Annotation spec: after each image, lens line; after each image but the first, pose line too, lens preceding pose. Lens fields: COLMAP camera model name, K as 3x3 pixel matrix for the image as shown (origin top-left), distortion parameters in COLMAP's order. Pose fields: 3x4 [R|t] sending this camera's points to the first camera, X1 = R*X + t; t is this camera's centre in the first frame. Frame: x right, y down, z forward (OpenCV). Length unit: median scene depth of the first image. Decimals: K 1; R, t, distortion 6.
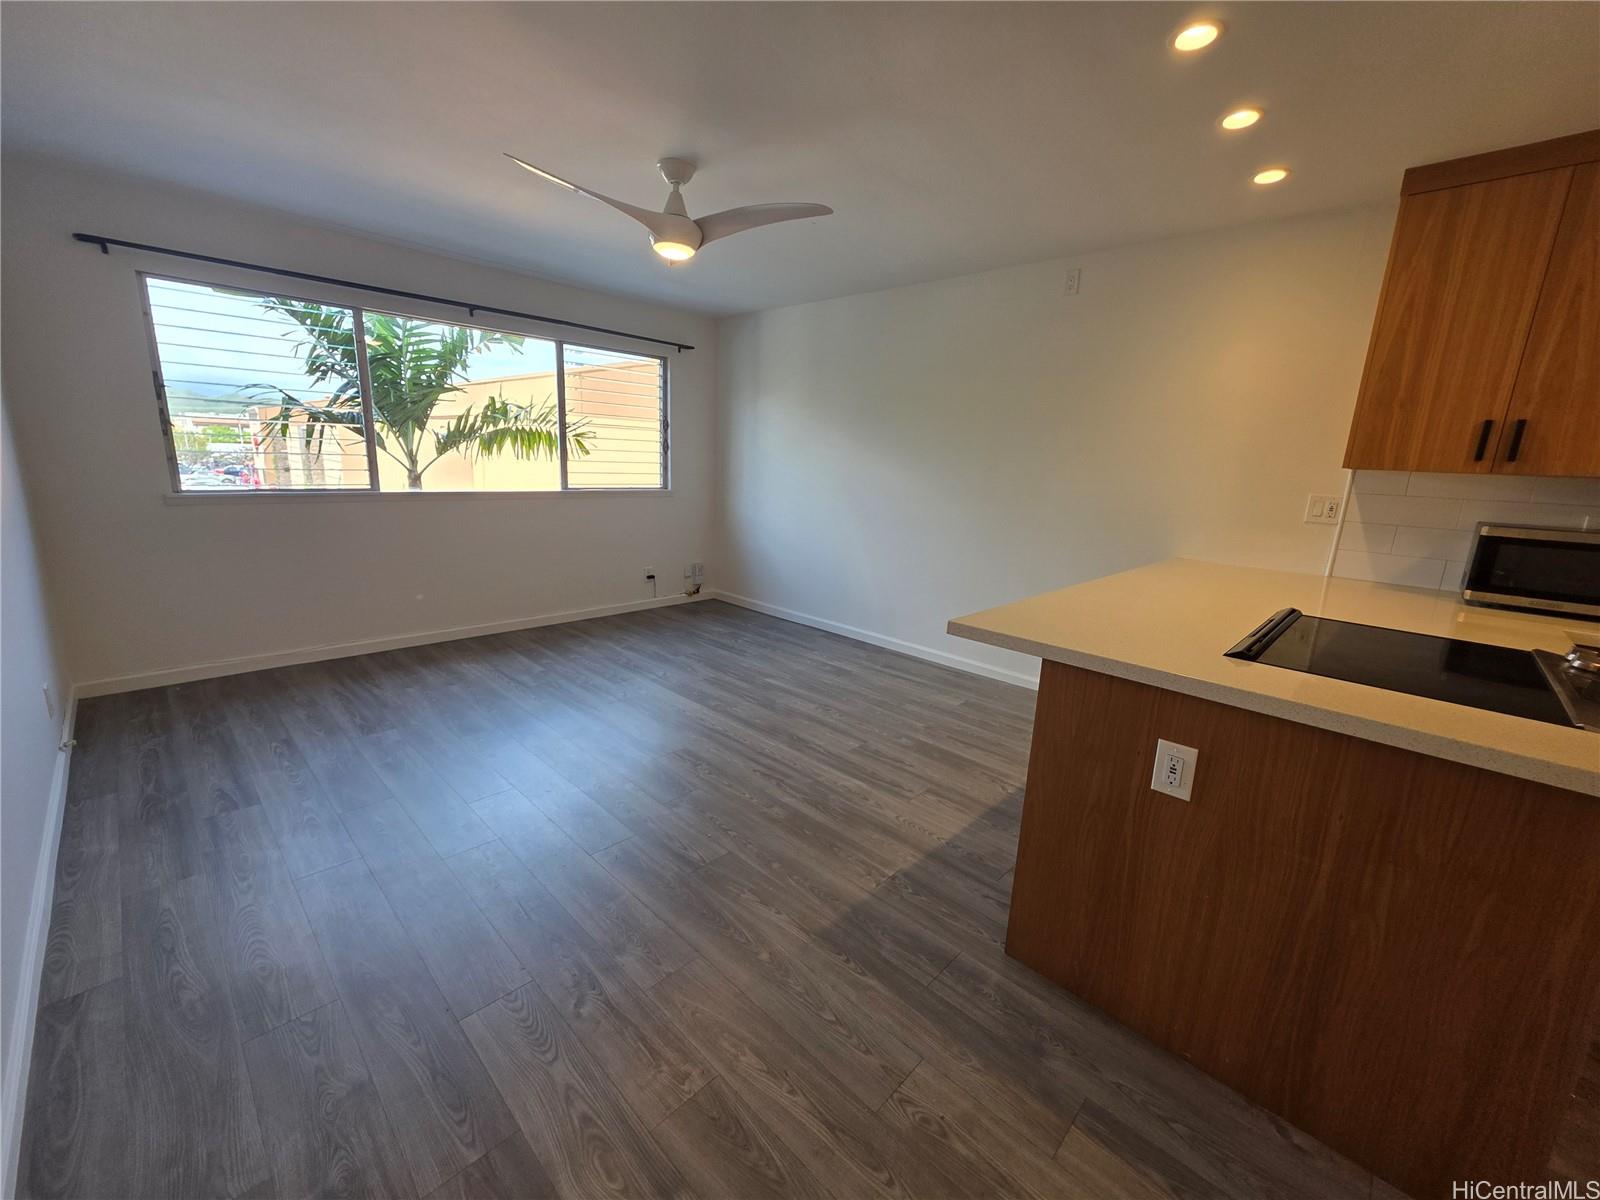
lens RADIAL K [[644.2, 0, 808.9], [0, 644.2, 597.6], [0, 0, 1]] dist [0.000355, 0.000356]
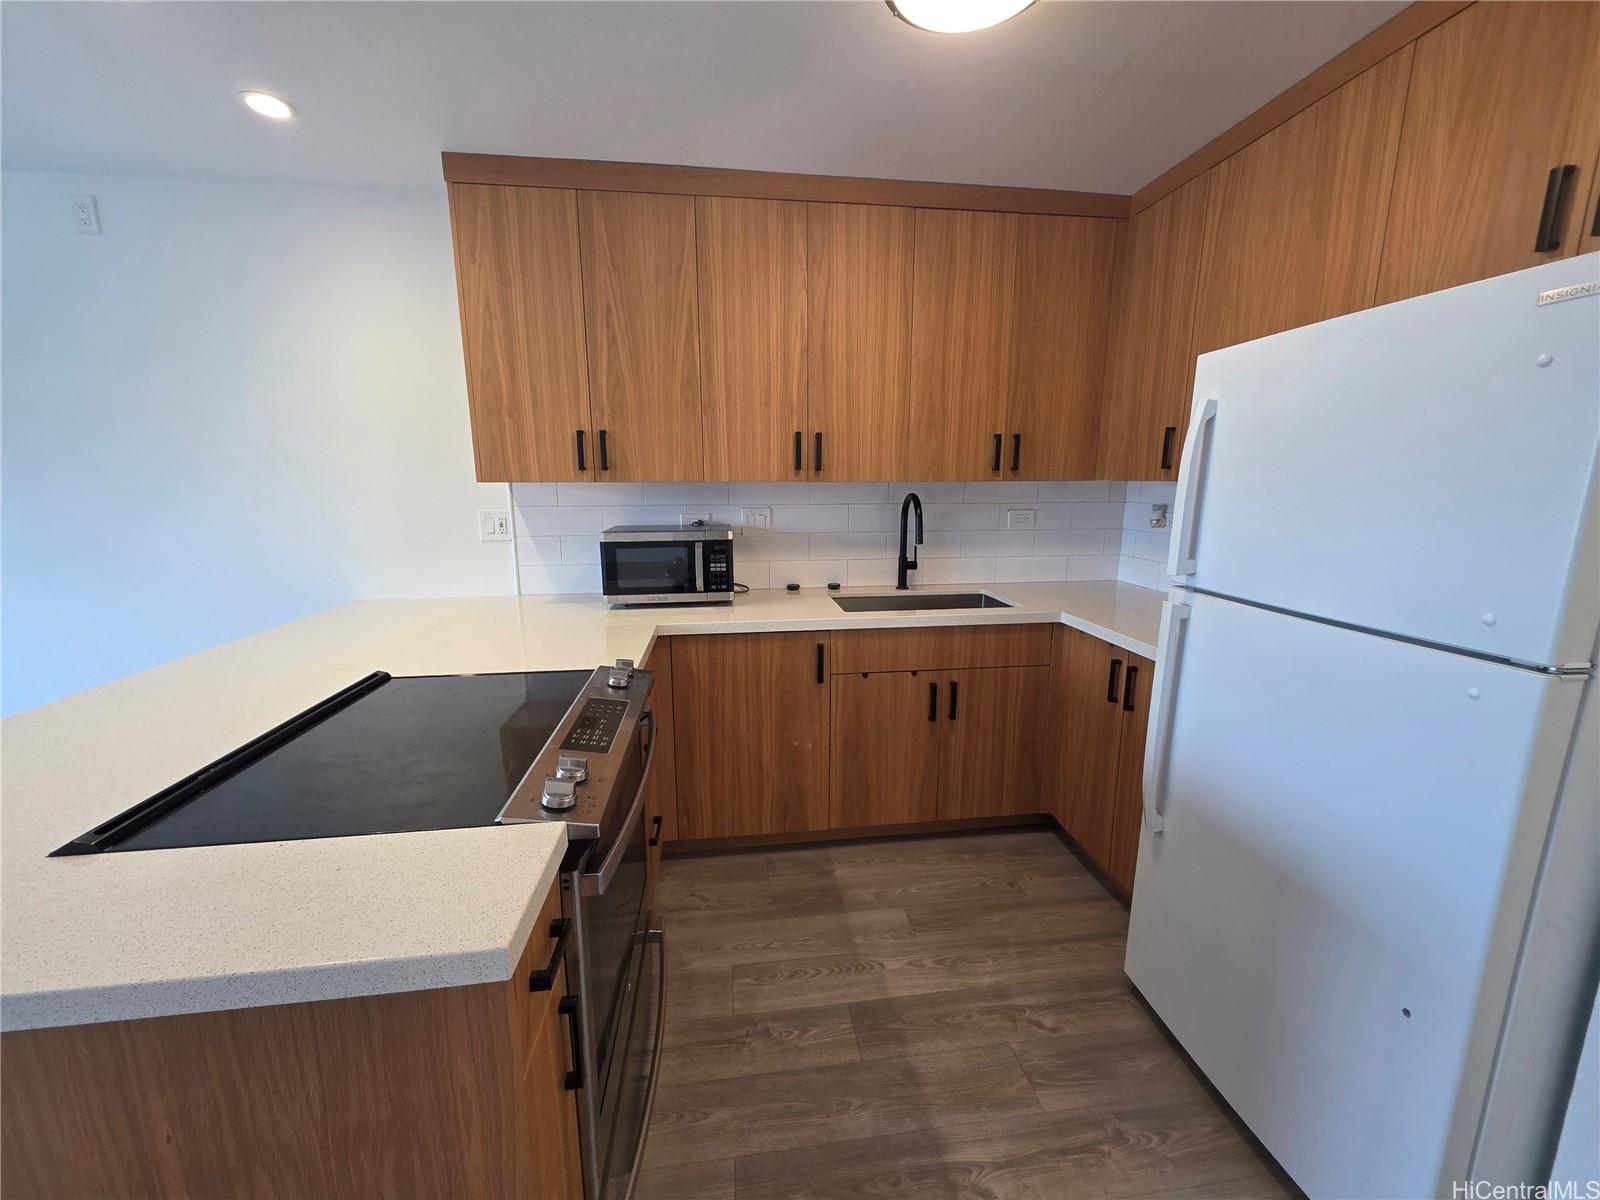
lens RADIAL K [[633.3, 0, 807.2], [0, 633.3, 599.4], [0, 0, 1]] dist [-0.000384, 0.000134]
pose [[0.624006, -0.192955, 0.757222, 0.264528], [0.198196, 0.976428, 0.085486, -0.015942], [-0.755867, 0.096735, 0.647539, 0.058434]]
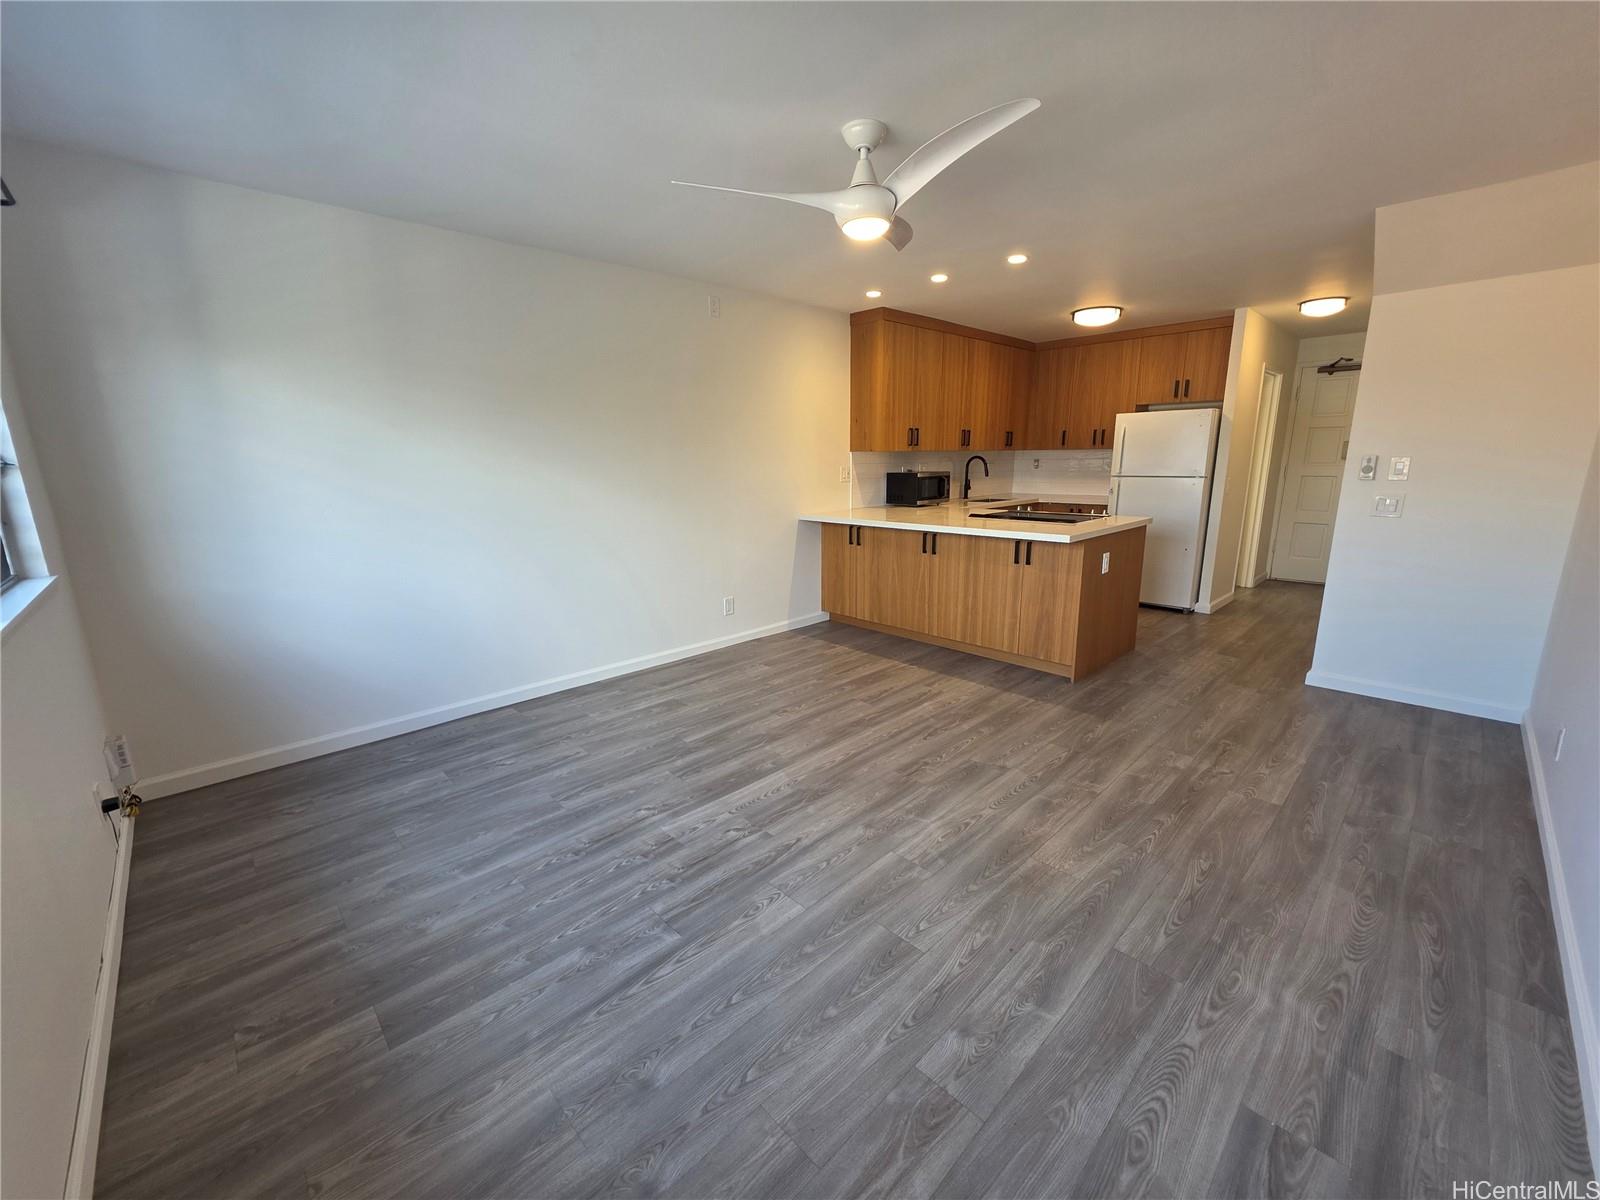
lens RADIAL K [[633.3, 0, 807.2], [0, 633.3, 599.4], [0, 0, 1]] dist [-0.000384, 0.000134]
pose [[0.039681, -0.263219, 0.963920, -0.758760], [0.231649, 0.940821, 0.247375, -0.195800], [-0.971990, 0.213475, 0.098308, 0.719895]]
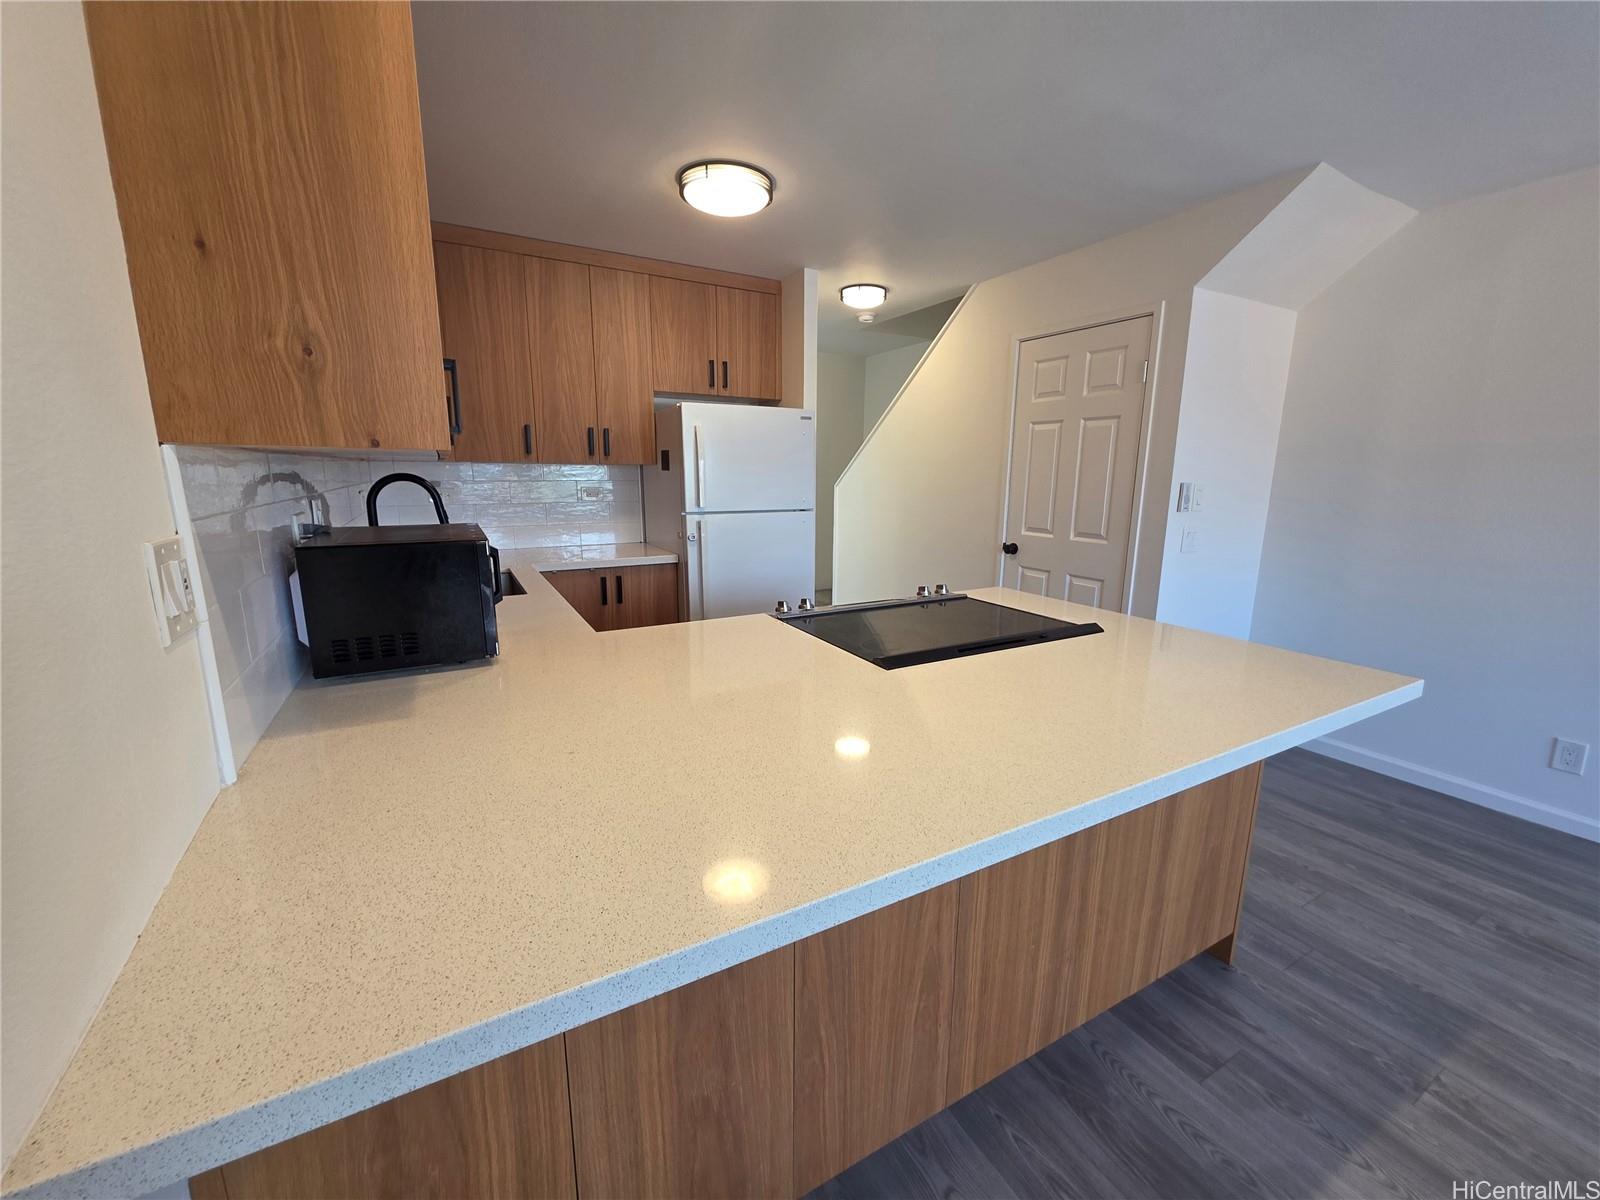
lens RADIAL K [[639.0, 0, 800.0], [0, 639.0, 600.0], [0, 0, 1]] dist [0.000133, 0.000060]
pose [[-0.953587, -0.110251, 0.280206, 0.330955], [0.015442, 0.911429, 0.411168, -0.175357], [-0.300720, 0.396412, -0.867425, 0.834442]]
